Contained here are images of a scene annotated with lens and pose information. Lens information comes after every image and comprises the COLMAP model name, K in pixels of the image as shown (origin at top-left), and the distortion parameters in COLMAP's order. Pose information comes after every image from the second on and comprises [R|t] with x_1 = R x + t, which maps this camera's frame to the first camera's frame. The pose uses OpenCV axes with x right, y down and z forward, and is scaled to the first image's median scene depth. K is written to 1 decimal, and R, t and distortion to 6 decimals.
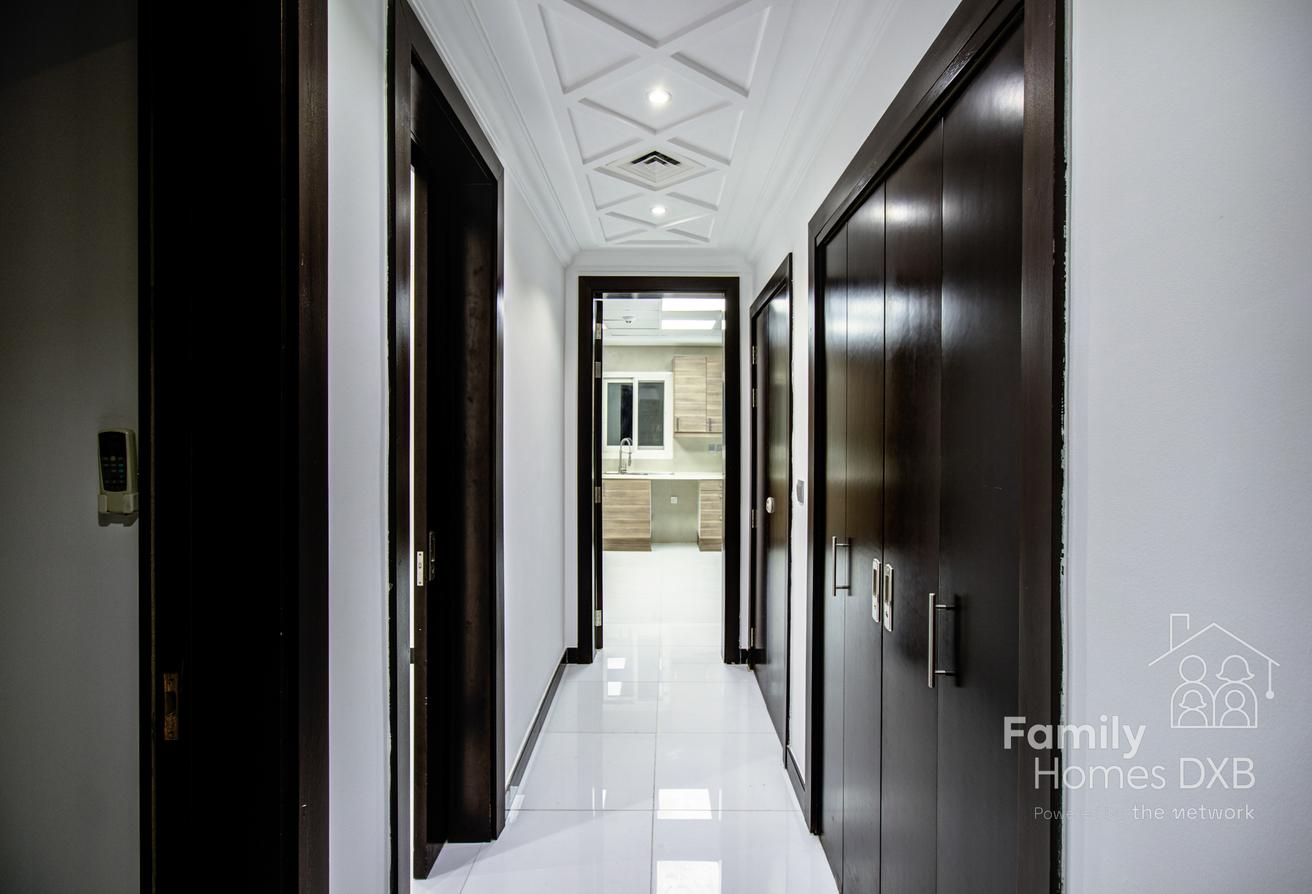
lens RADIAL K [[609.3, 0, 641.7], [0, 609.3, 426.2], [0, 0, 1]] dist [0.000092, 0.000399]
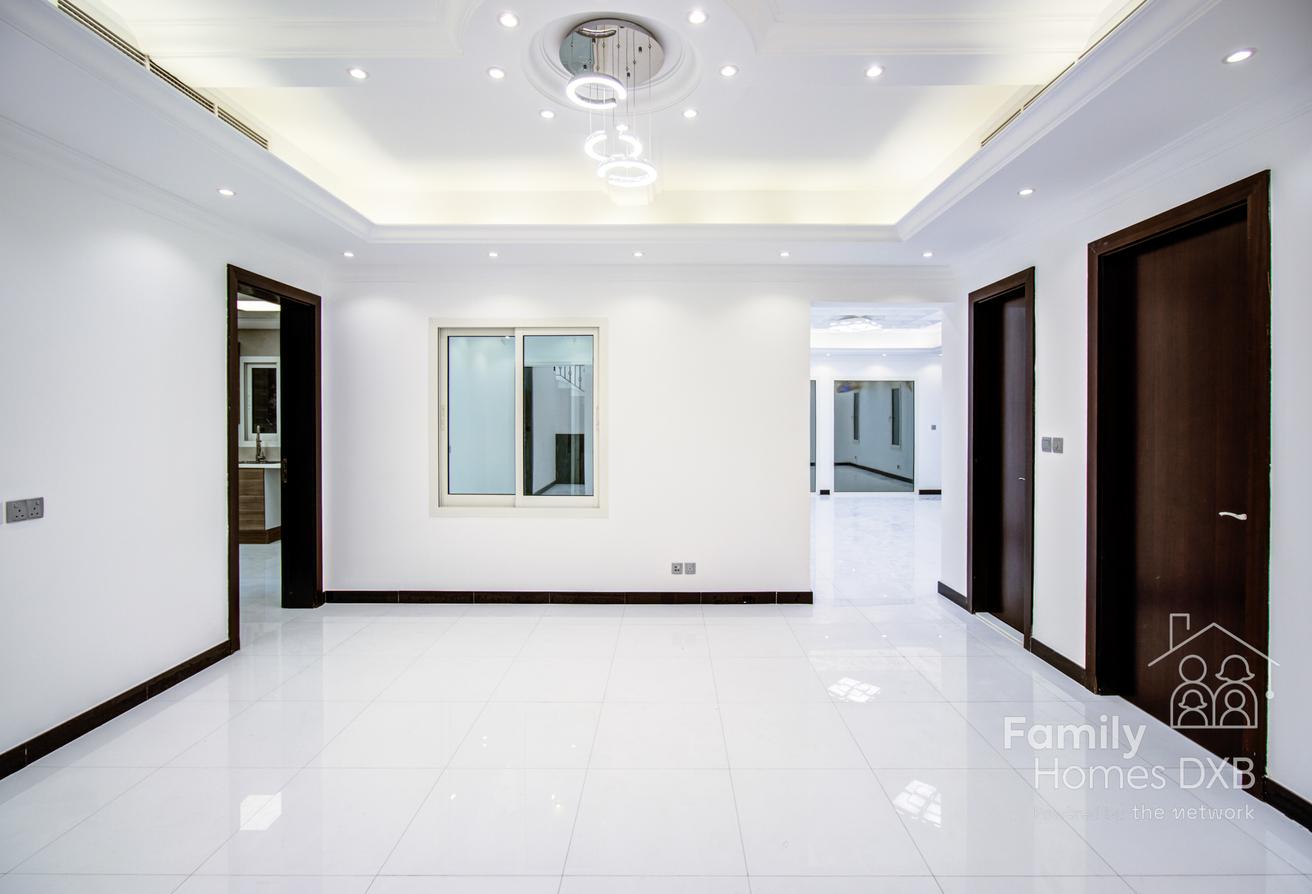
lens RADIAL K [[609.3, 0, 641.7], [0, 609.3, 426.2], [0, 0, 1]] dist [0.000092, 0.000399]
pose [[0.999986, -0.000844, -0.005133, 0.582979], [0.000850, 0.999999, 0.001335, 0.019897], [0.005132, -0.001340, 0.999986, 0.048608]]
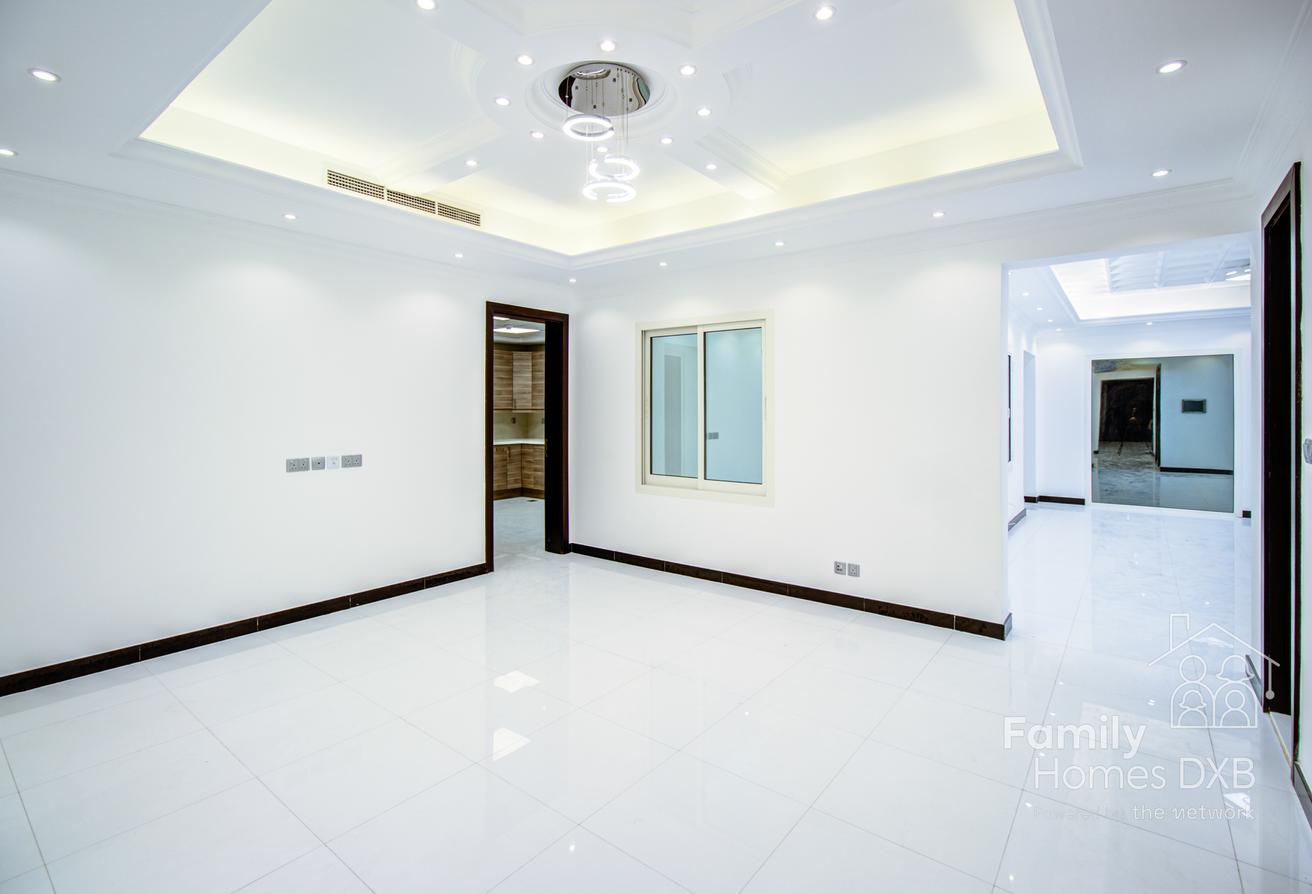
lens RADIAL K [[609.3, 0, 641.7], [0, 609.3, 426.2], [0, 0, 1]] dist [0.000092, 0.000399]
pose [[0.791232, 0.015777, -0.611312, 0.810410], [-0.006451, 0.999827, 0.017455, 0.020707], [0.611482, -0.009867, 0.791197, 0.090305]]
